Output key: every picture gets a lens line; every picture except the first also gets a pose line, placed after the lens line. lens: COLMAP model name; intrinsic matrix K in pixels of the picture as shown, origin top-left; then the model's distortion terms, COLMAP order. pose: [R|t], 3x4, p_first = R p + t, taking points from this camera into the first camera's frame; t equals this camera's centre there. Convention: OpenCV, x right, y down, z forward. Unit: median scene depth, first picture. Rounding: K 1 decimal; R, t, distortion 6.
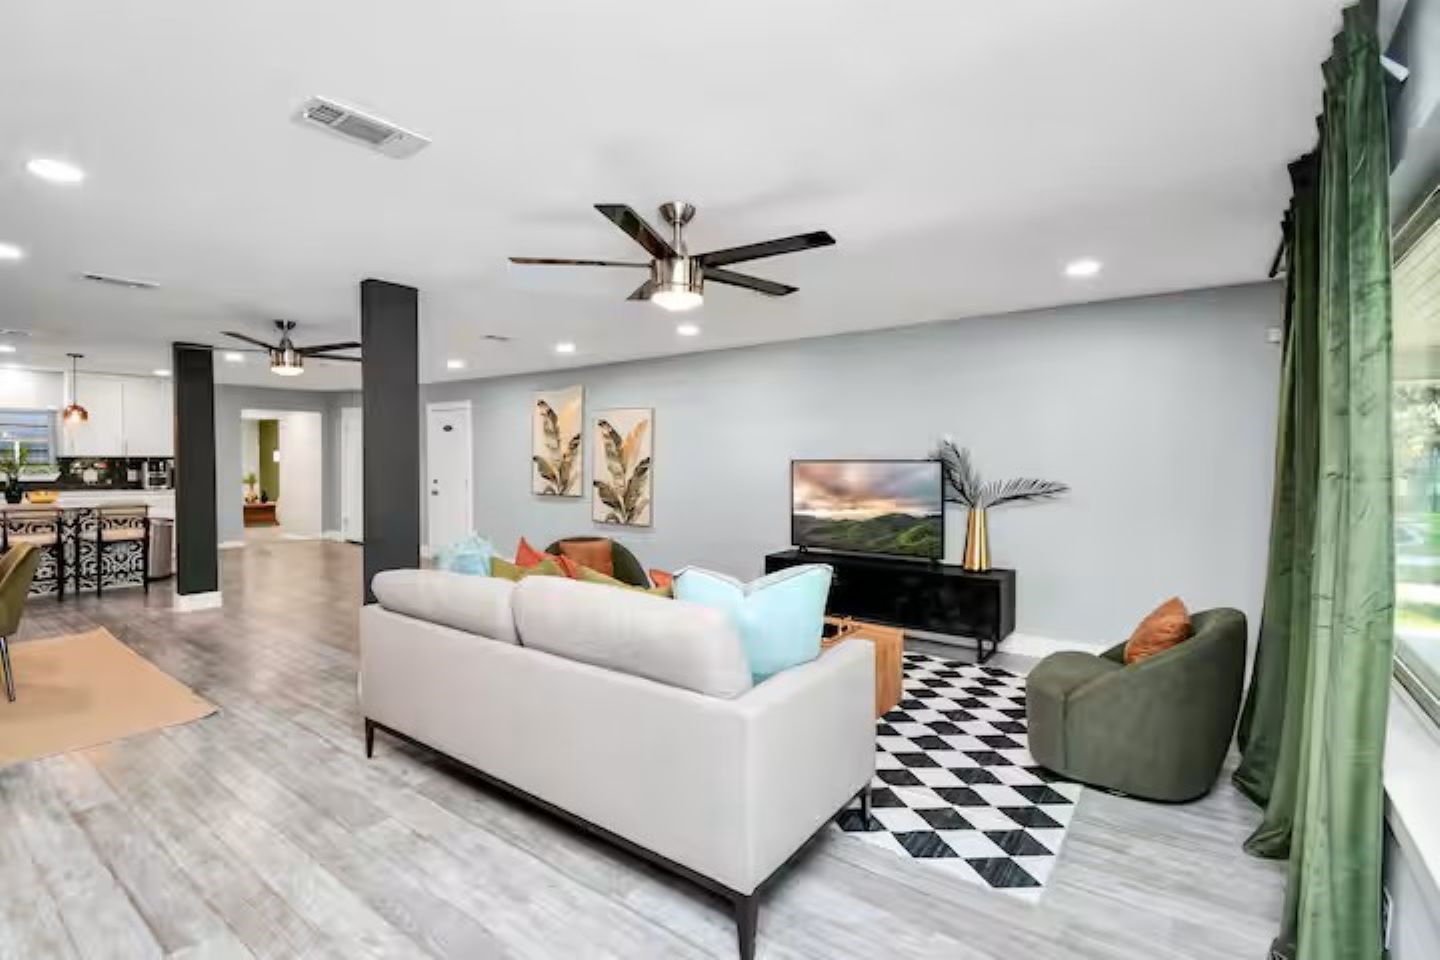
lens RADIAL K [[653.0, 0, 717.0], [0, 653.0, 481.1], [0, 0, 1]] dist [0.025415, -0.000077]
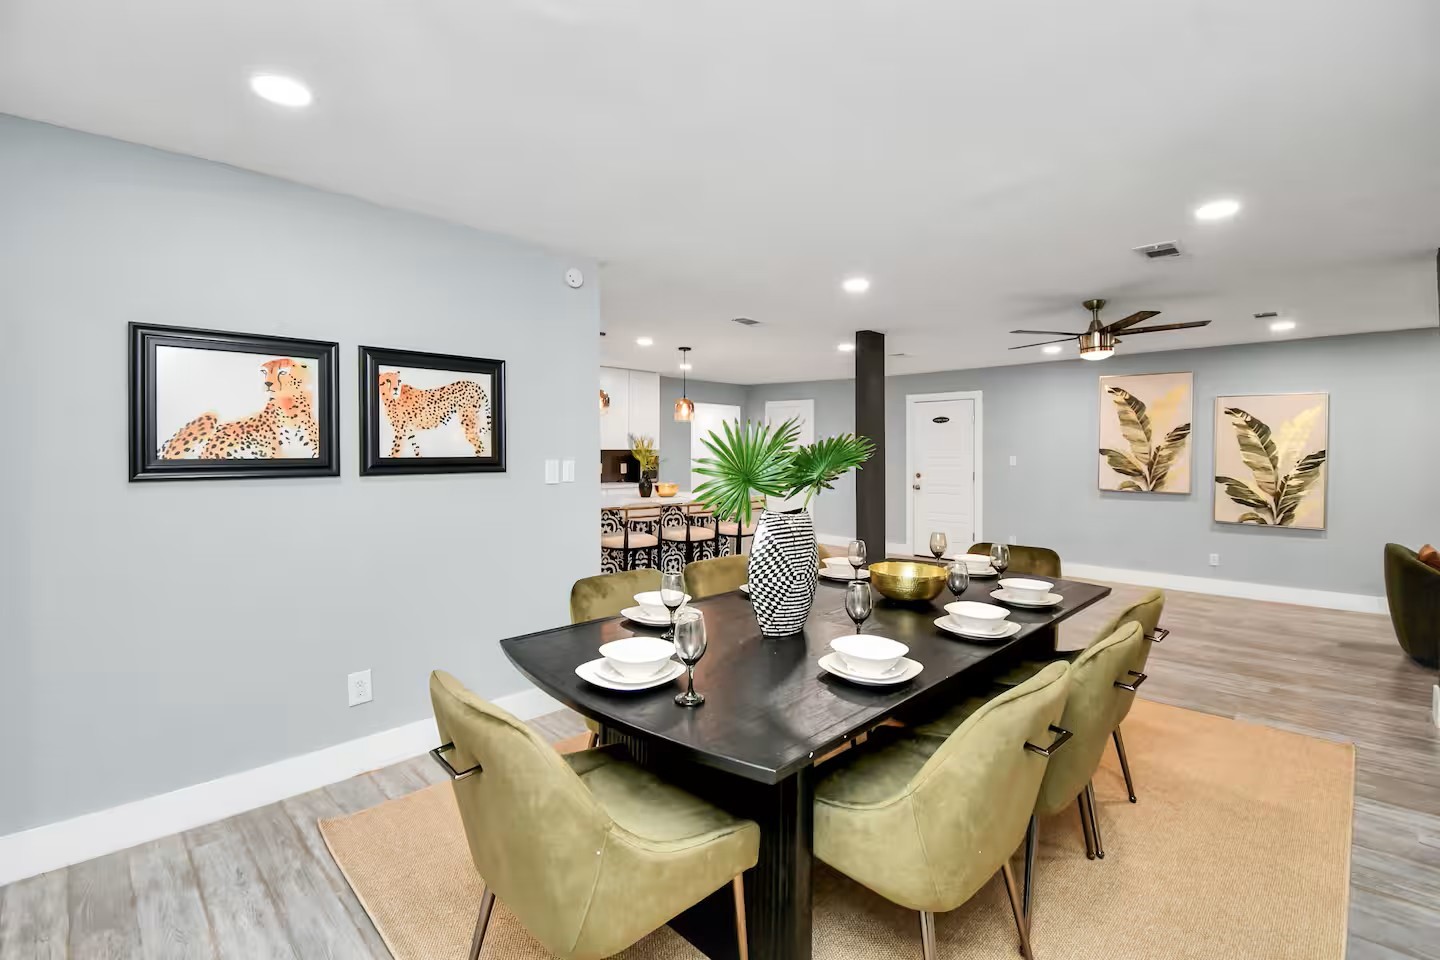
lens RADIAL K [[653.0, 0, 722.8], [0, 653.0, 469.1], [0, 0, 1]] dist [0.025415, -0.000077]
pose [[0.991991, 0.003775, -0.126253, -0.715576], [-0.004861, 0.999954, -0.008292, 0.000068], [0.126215, 0.008839, 0.991963, 0.023218]]
